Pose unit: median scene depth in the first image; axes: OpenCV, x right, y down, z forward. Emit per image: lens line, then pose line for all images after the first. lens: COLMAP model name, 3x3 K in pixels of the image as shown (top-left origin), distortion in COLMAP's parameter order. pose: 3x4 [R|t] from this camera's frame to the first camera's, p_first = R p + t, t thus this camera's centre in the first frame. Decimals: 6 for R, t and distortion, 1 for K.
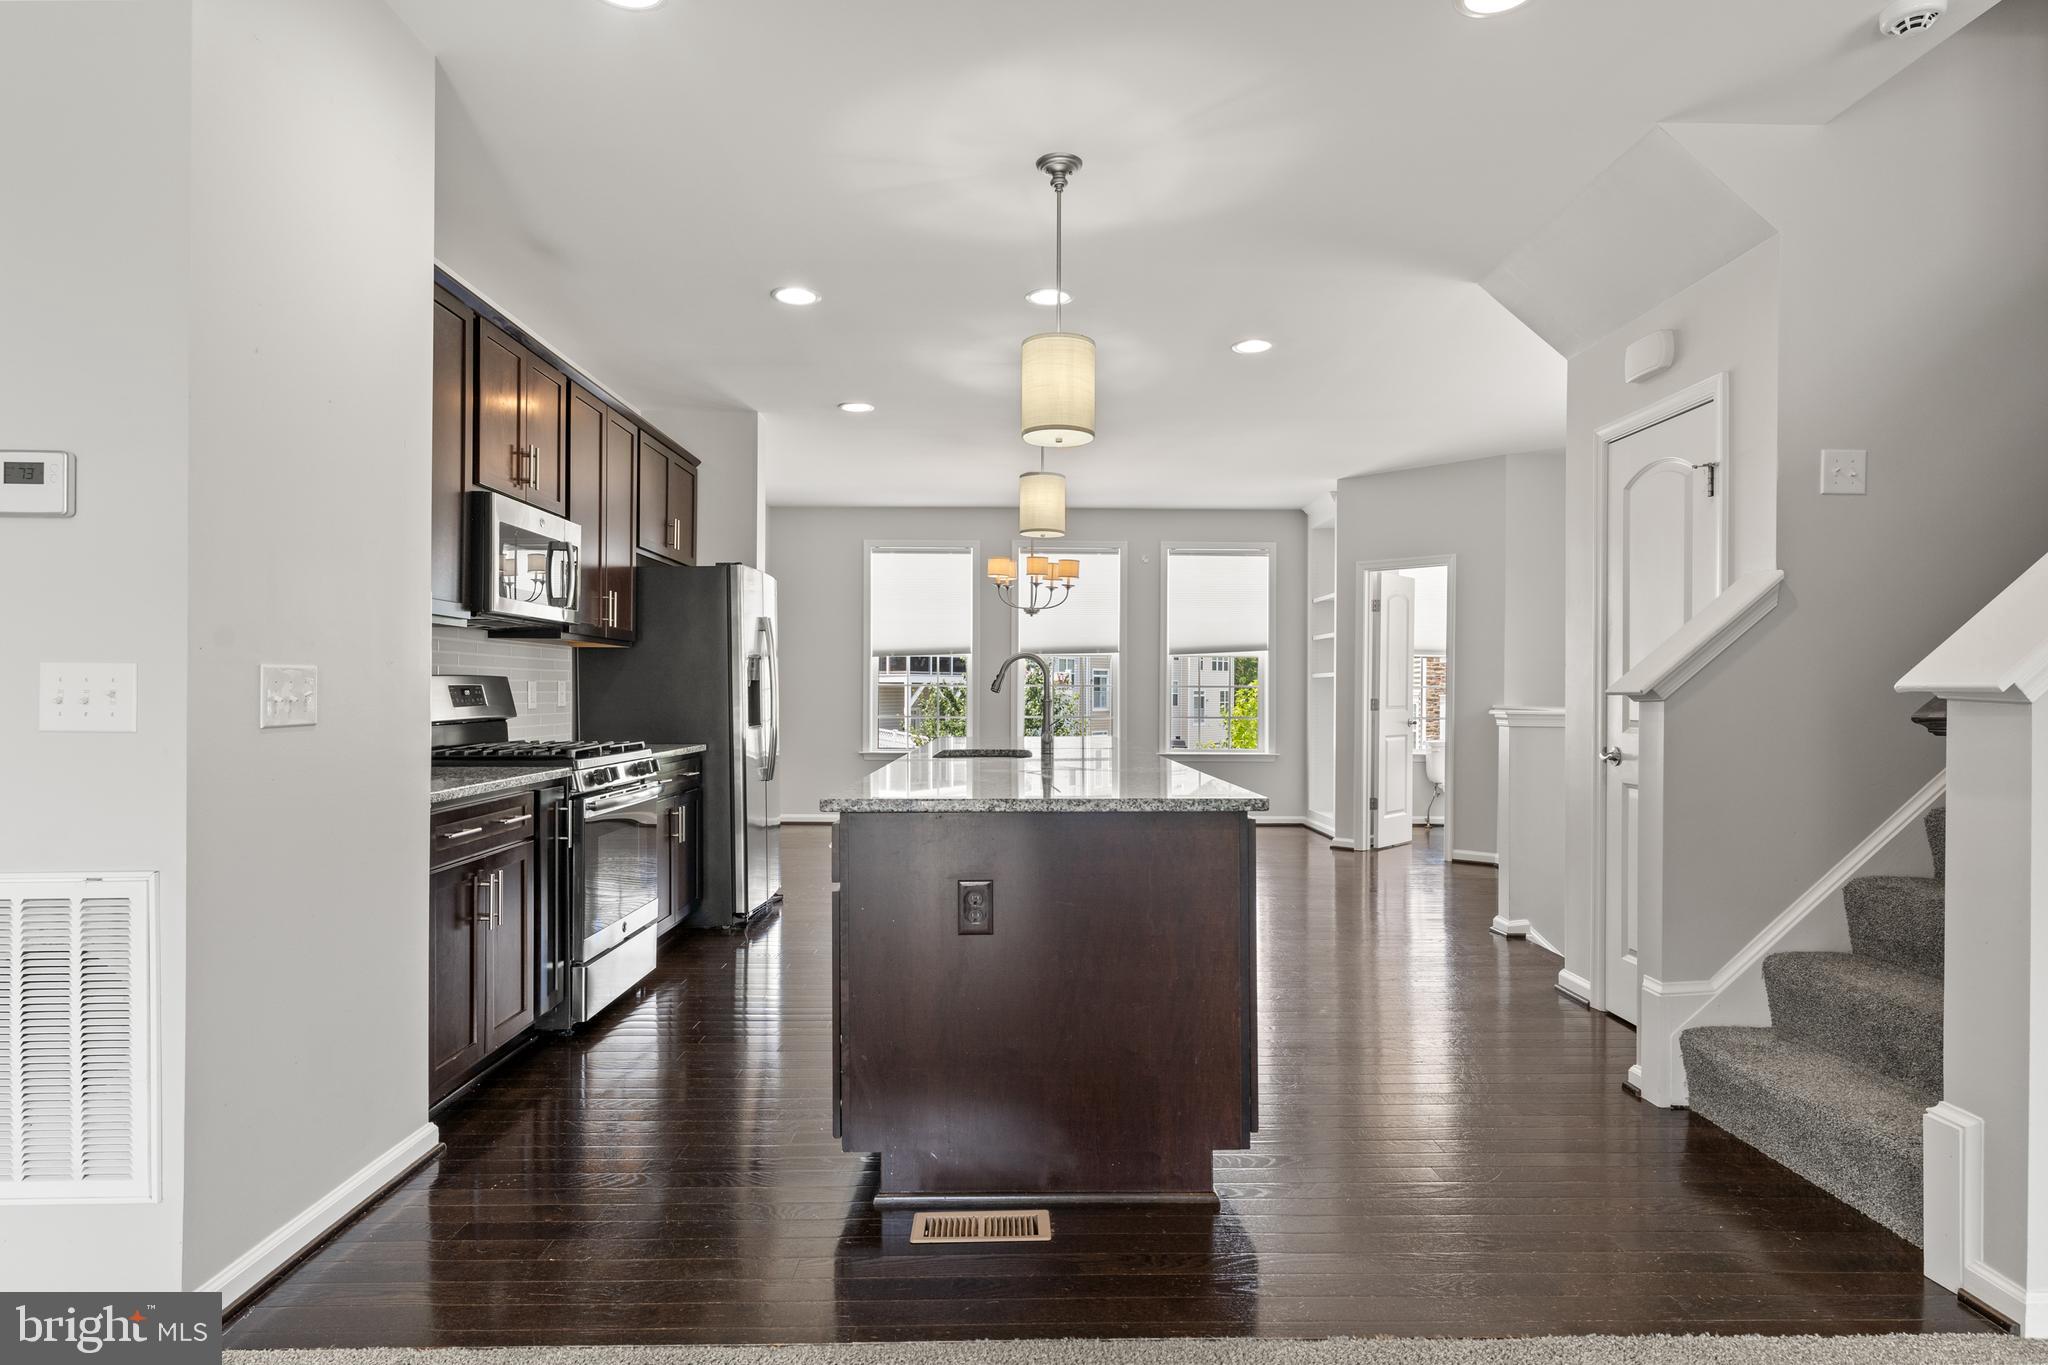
lens RADIAL K [[1108.4, 0, 1030.0], [0, 1108.4, 703.9], [0, 0, 1]] dist [-0.000590, 0.001318]
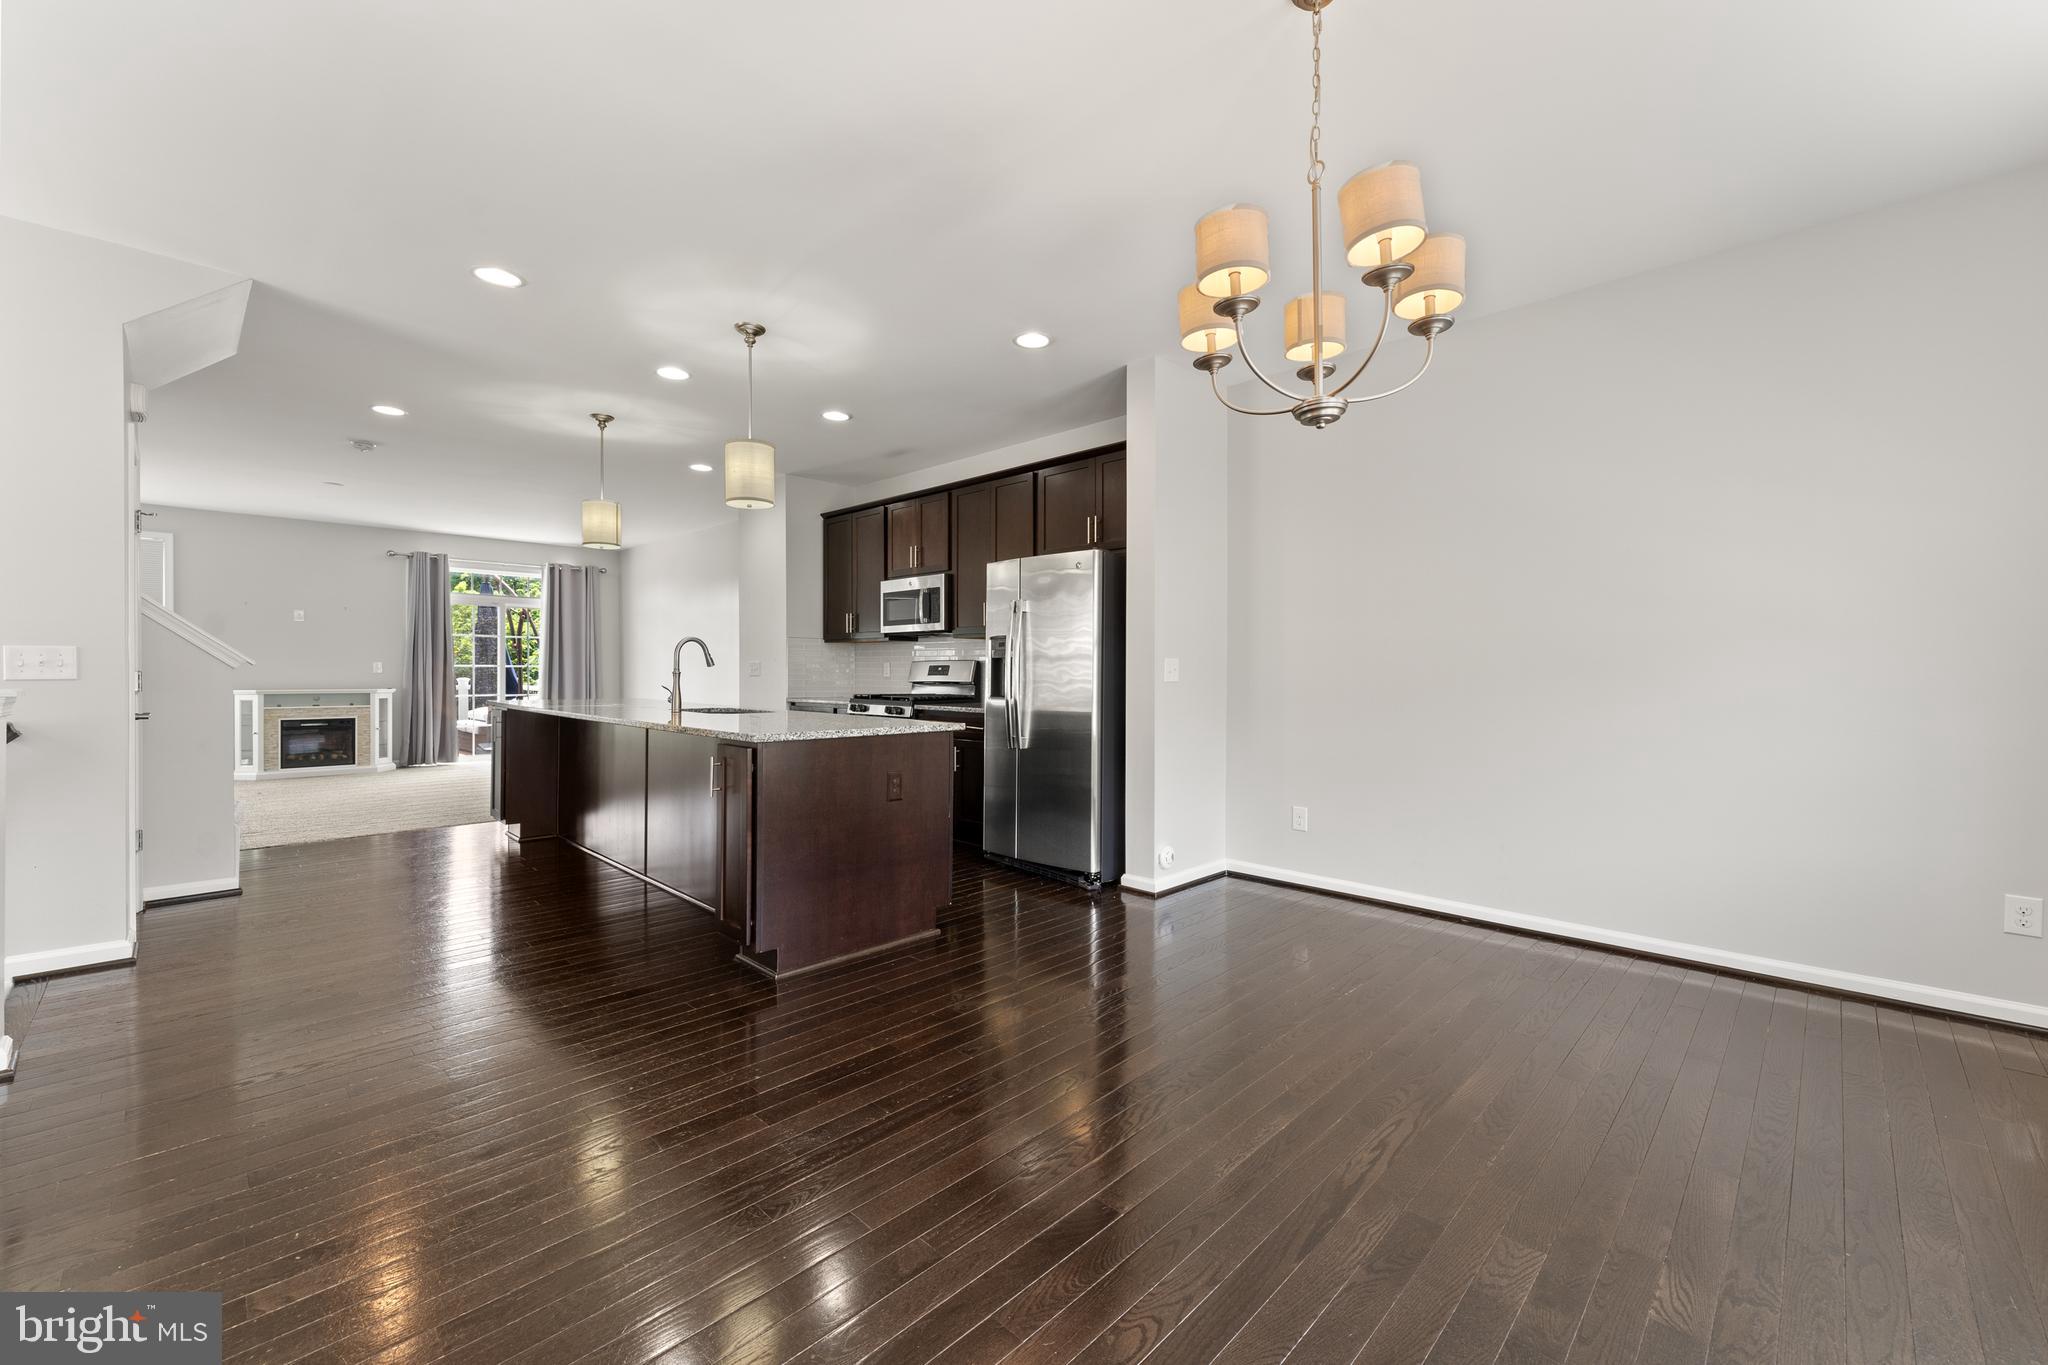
lens RADIAL K [[821.9, 0, 1026.4], [0, 821.9, 675.5], [0, 0, 1]] dist [0.002008, -0.000320]
pose [[-0.710854, -0.002194, -0.703336, 0.412524], [-0.013395, 0.999856, 0.010419, -0.014976], [0.703212, 0.016827, -0.710781, 2.006094]]
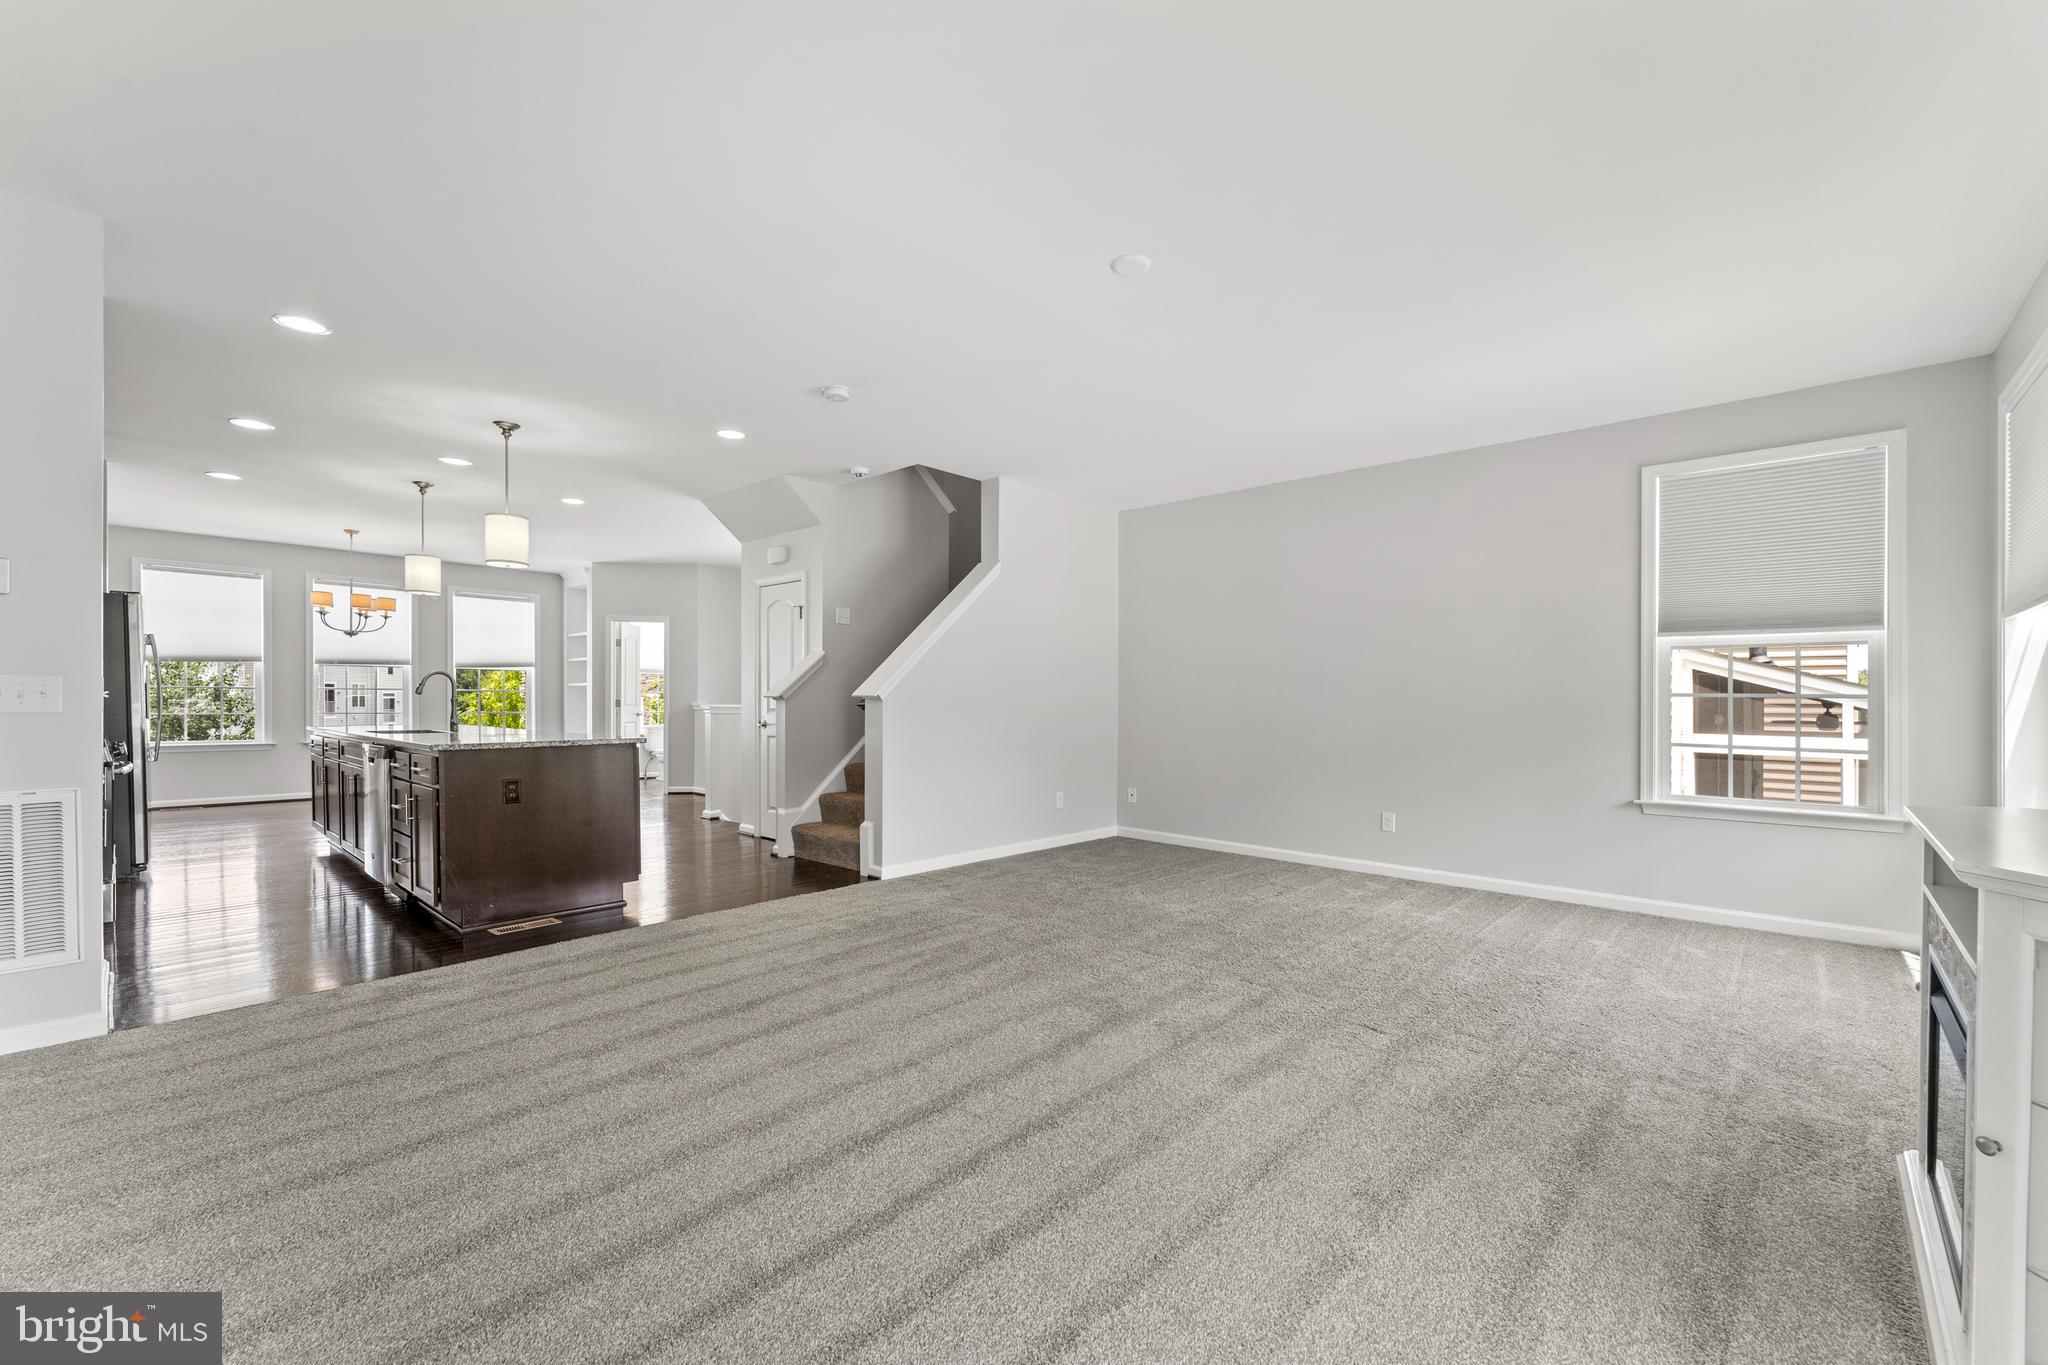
lens RADIAL K [[821.9, 0, 1021.1], [0, 821.9, 715.8], [0, 0, 1]] dist [0.002008, -0.000320]
pose [[0.683868, -0.010930, 0.729524, -0.310705], [0.001076, 0.999902, 0.013972, 0.005458], [-0.729605, -0.008770, 0.683813, -0.491091]]
